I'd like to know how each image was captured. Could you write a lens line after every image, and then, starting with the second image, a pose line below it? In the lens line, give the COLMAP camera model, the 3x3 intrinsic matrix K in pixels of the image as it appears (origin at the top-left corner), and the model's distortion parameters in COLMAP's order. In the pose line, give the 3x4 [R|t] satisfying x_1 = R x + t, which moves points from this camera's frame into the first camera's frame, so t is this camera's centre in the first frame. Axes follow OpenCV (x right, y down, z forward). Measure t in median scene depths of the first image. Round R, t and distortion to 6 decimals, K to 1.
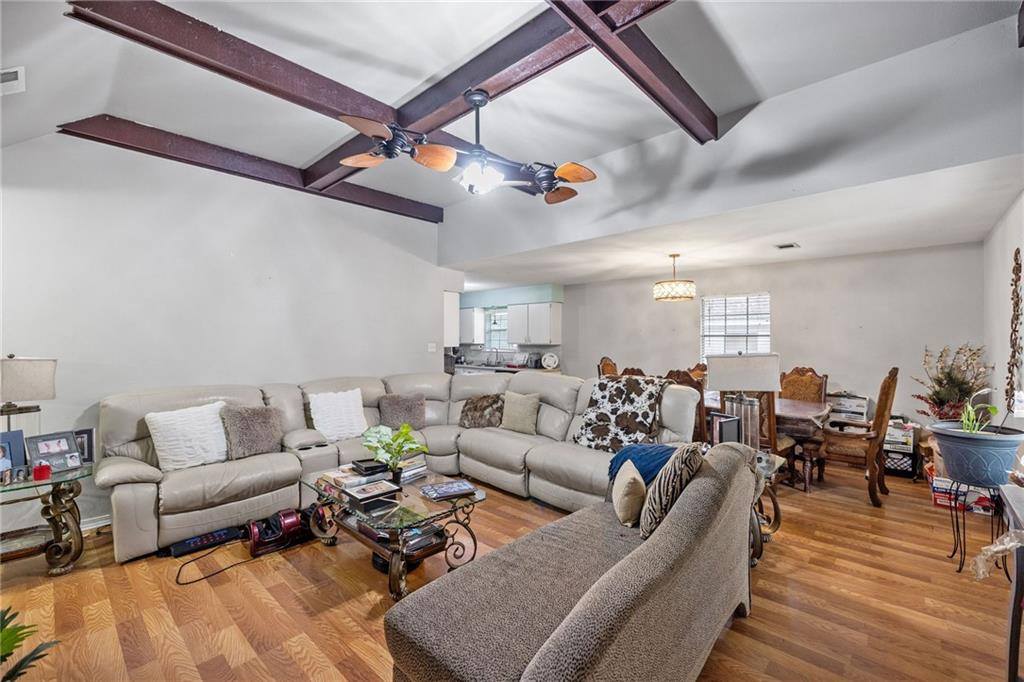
lens RADIAL K [[429.3, 0, 506.7], [0, 429.3, 338.9], [0, 0, 1]] dist [-0.000723, -0.000035]
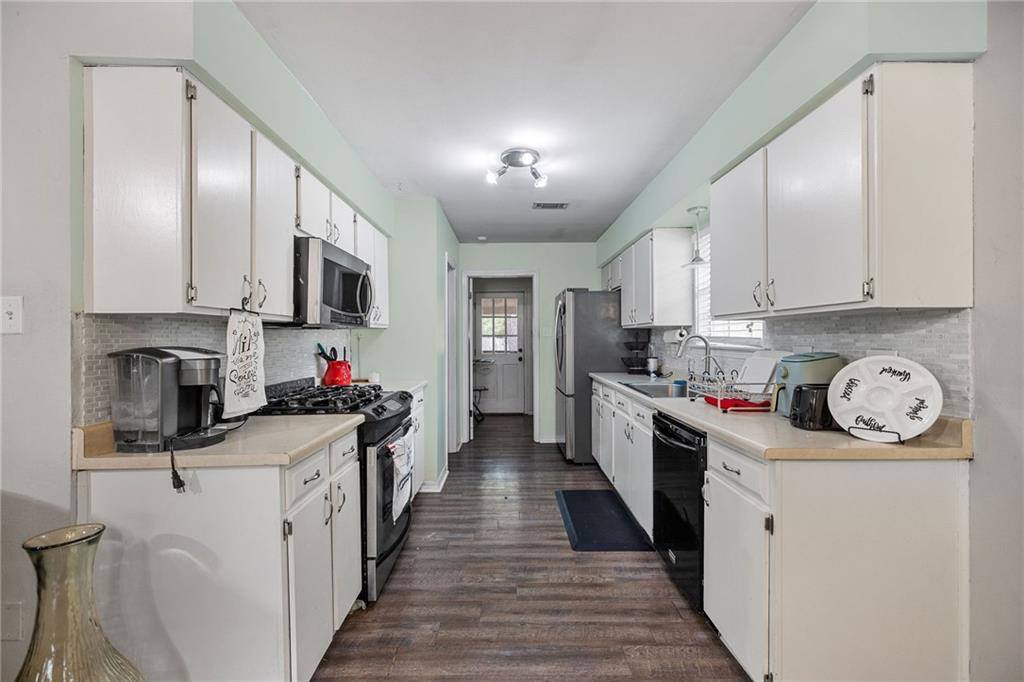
lens RADIAL K [[438.2, 0, 512.6], [0, 438.2, 337.8], [0, 0, 1]] dist [-0.001018, 0.000074]
pose [[0.688864, -0.005990, -0.724866, 0.257706], [0.005638, 0.999980, -0.002905, 0.050804], [0.724869, -0.002086, 0.688884, 1.506709]]
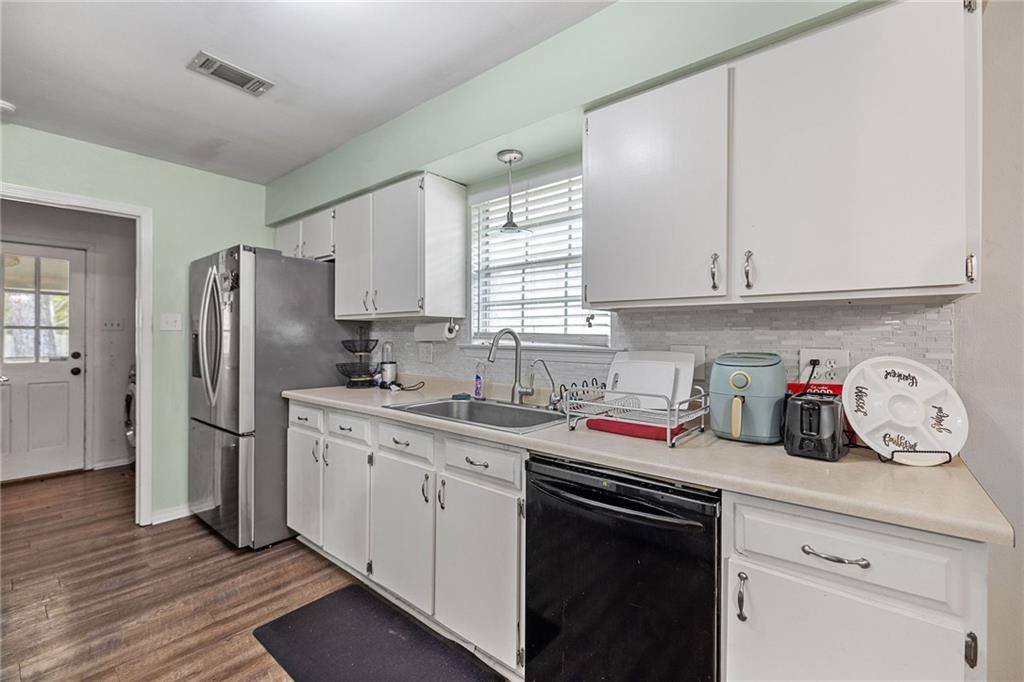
lens RADIAL K [[438.2, 0, 512.6], [0, 438.2, 337.8], [0, 0, 1]] dist [-0.001018, 0.000074]
pose [[0.997969, 0.001580, 0.063683, -0.091326], [-0.001723, 0.999996, 0.002188, 0.053583], [-0.063679, -0.002293, 0.997968, 1.712250]]
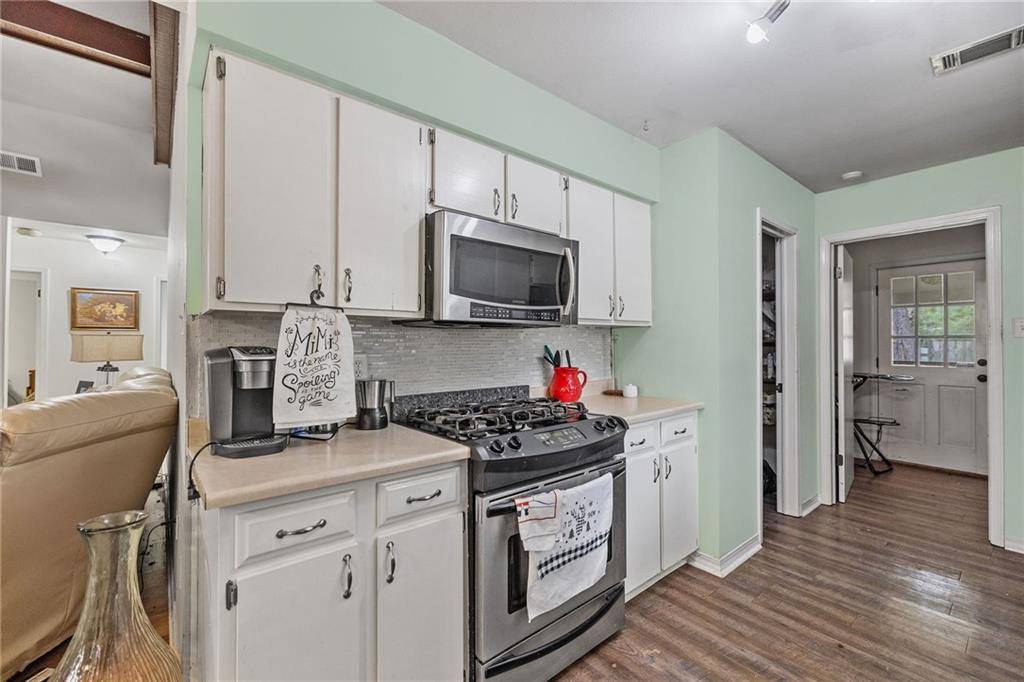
lens RADIAL K [[429.3, 0, 506.7], [0, 429.3, 338.9], [0, 0, 1]] dist [-0.000723, -0.000035]
pose [[-0.136976, -0.010659, -0.990517, 0.108611], [-0.000032, 0.999942, -0.010756, 0.053344], [0.990574, -0.001442, -0.136968, 1.810356]]
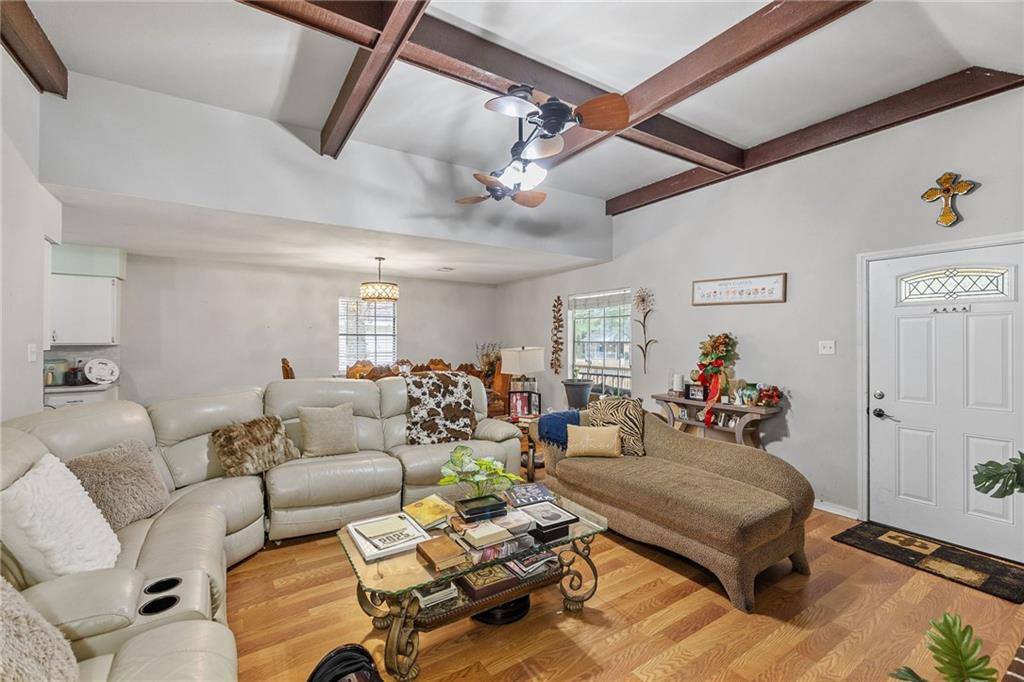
lens RADIAL K [[438.2, 0, 512.6], [0, 438.2, 337.8], [0, 0, 1]] dist [-0.001018, 0.000074]
pose [[0.245355, 0.004560, 0.969423, -0.736843], [-0.005518, 0.999979, -0.003308, 0.004110], [-0.969418, -0.004538, 0.245375, 0.536344]]
